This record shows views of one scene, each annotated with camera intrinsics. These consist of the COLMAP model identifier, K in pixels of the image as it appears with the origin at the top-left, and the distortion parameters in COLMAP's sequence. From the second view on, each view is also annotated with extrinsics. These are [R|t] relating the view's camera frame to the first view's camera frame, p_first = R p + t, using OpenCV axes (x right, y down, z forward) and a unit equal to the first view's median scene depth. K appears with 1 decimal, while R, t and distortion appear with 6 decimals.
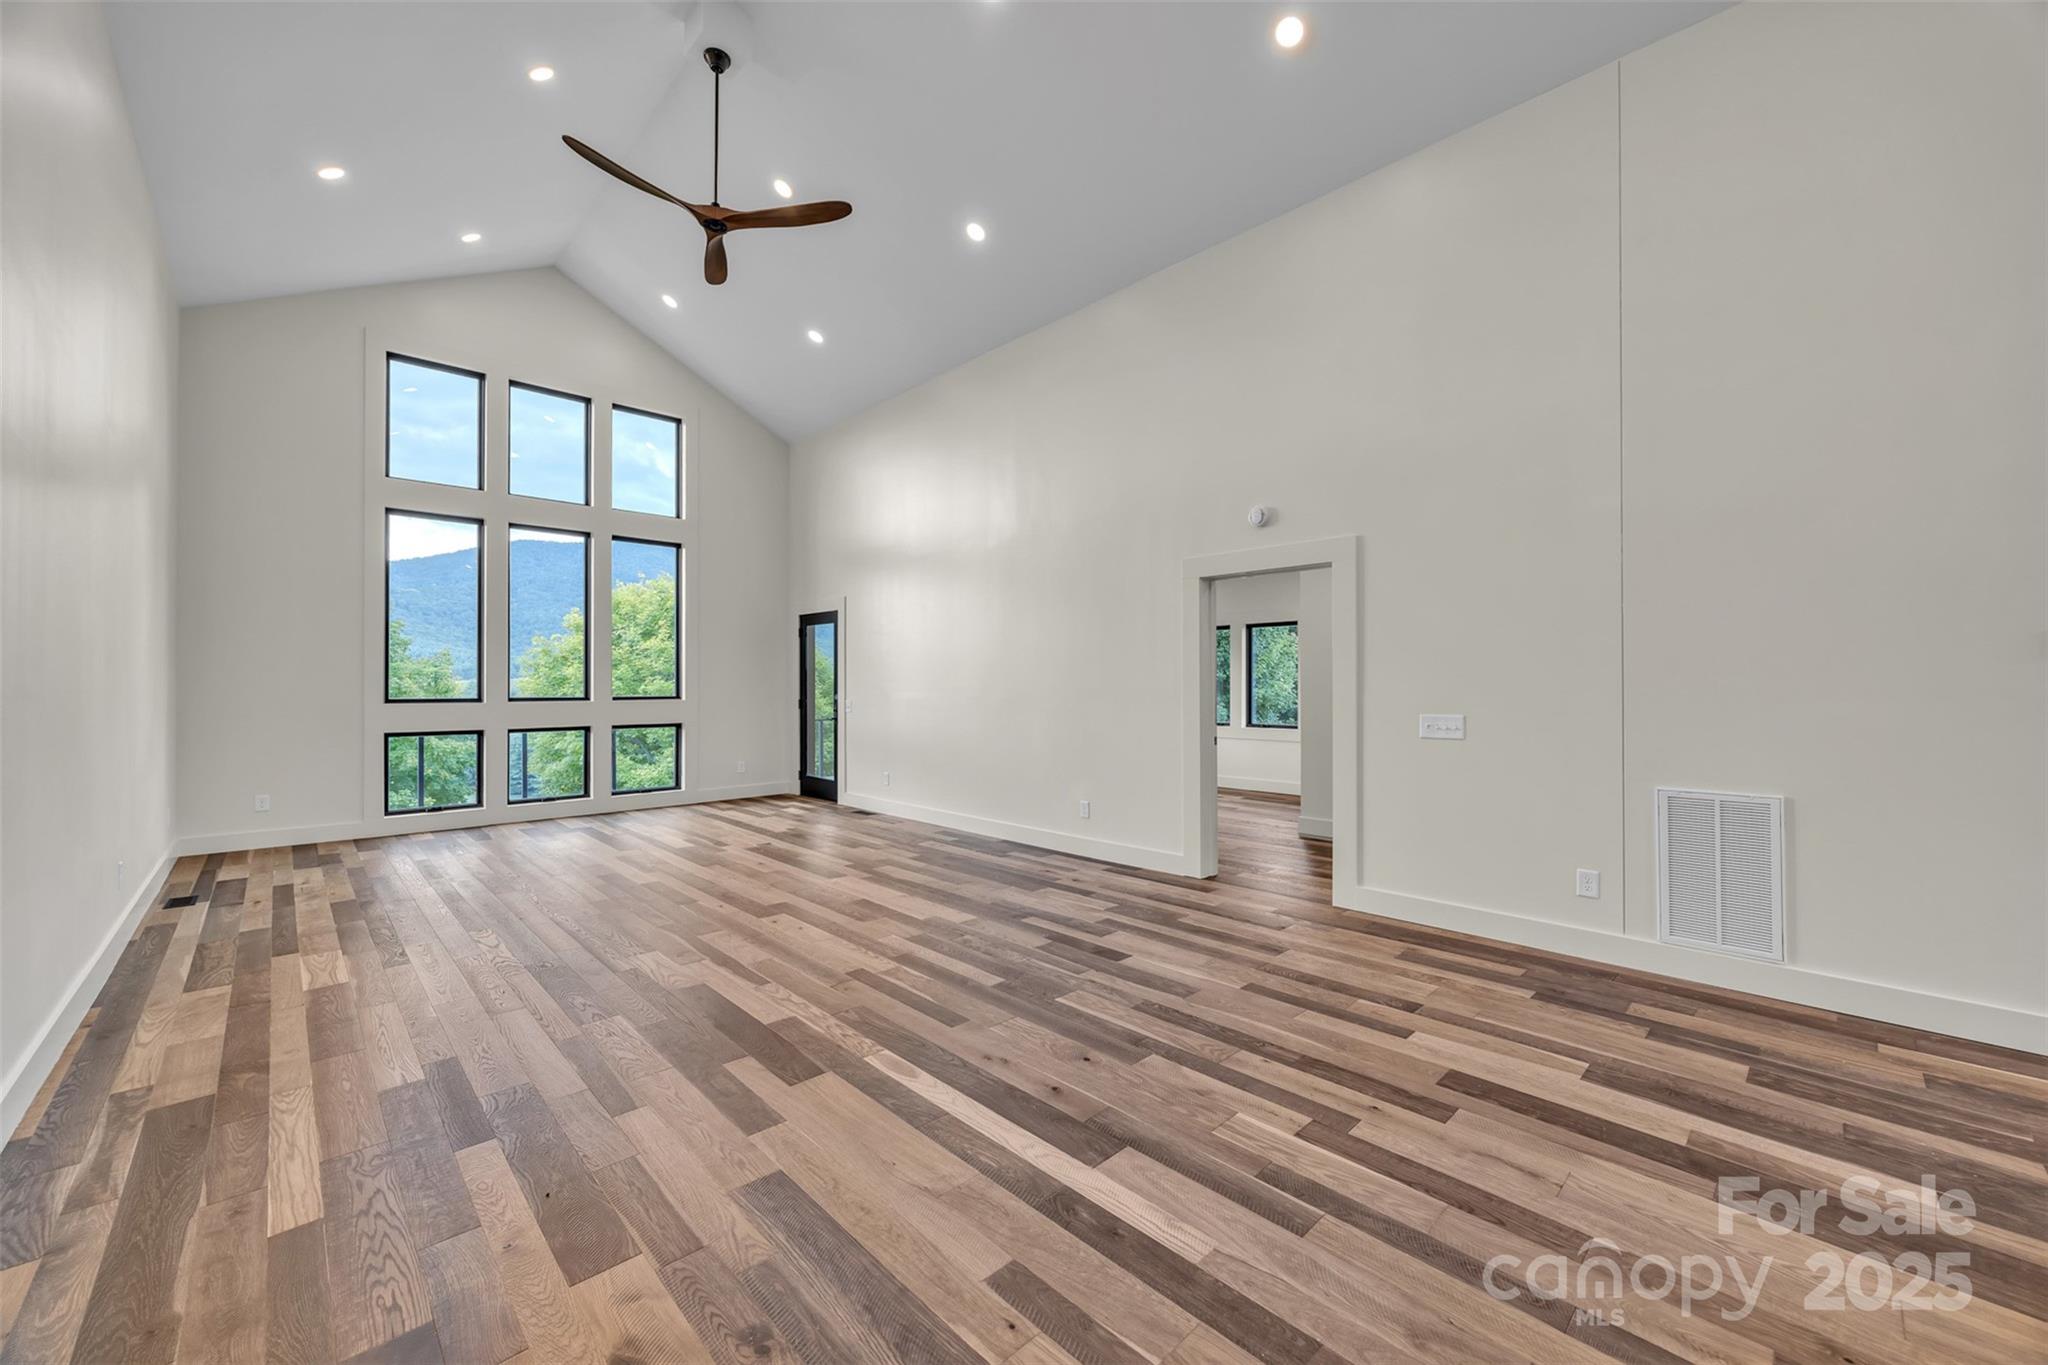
lens RADIAL K [[780.2, 0, 1038.9], [0, 780.2, 677.8], [0, 0, 1]] dist [-0.000793, 0.000287]
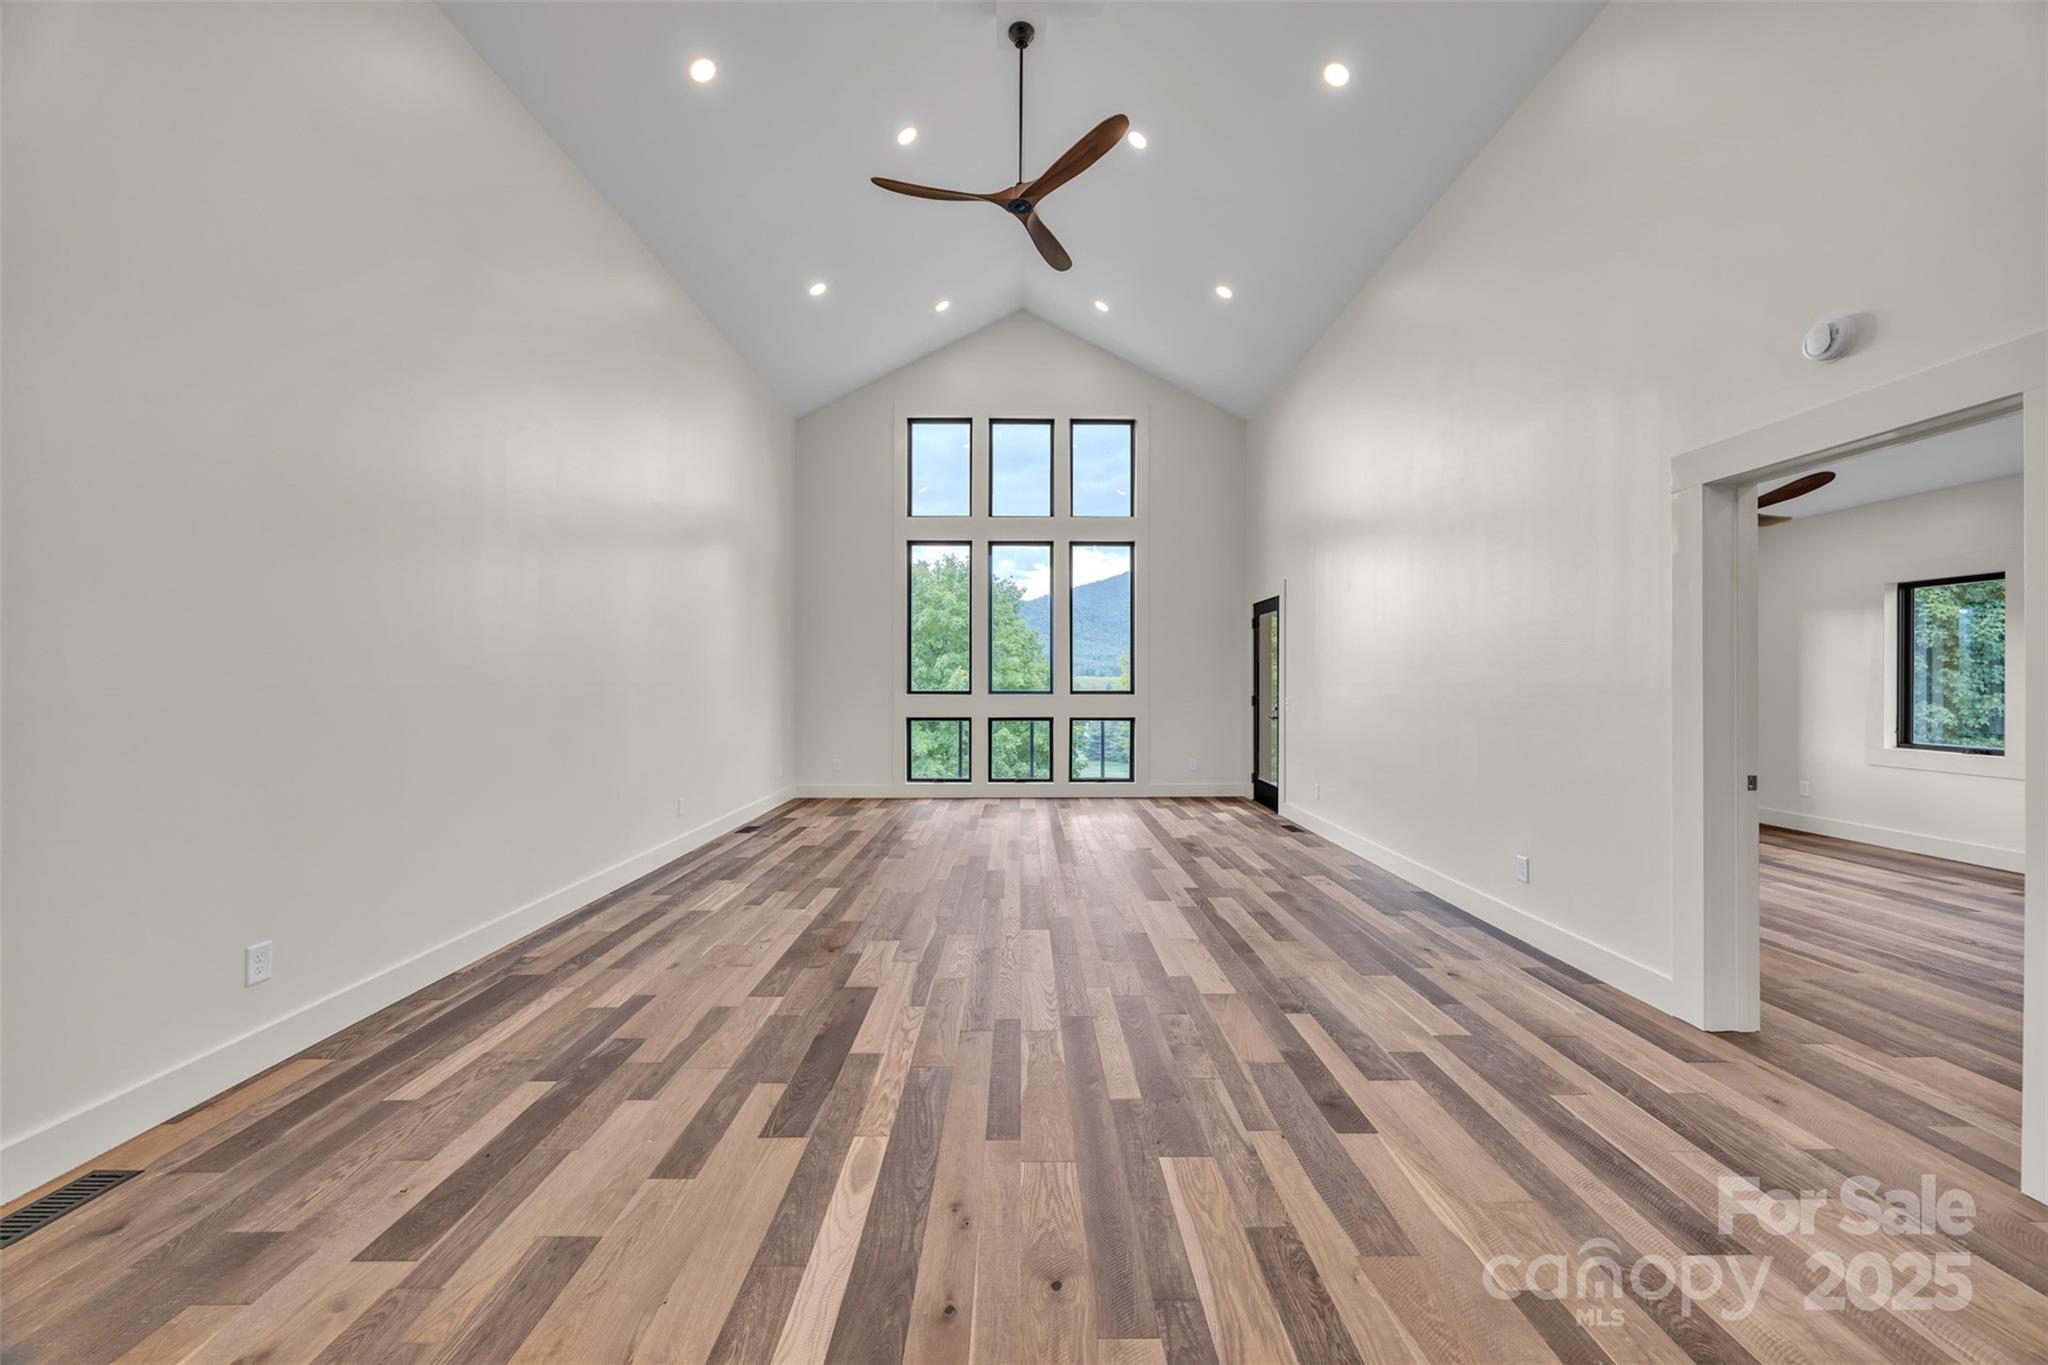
lens RADIAL K [[775.6, 0, 1035.7], [0, 775.6, 681.6], [0, 0, 1]] dist [-0.003728, 0.000350]
pose [[0.726891, 0.001427, -0.686751, 0.278657], [0.005602, 0.999952, 0.008007, 0.004246], [0.686730, -0.009667, 0.726848, 0.326632]]
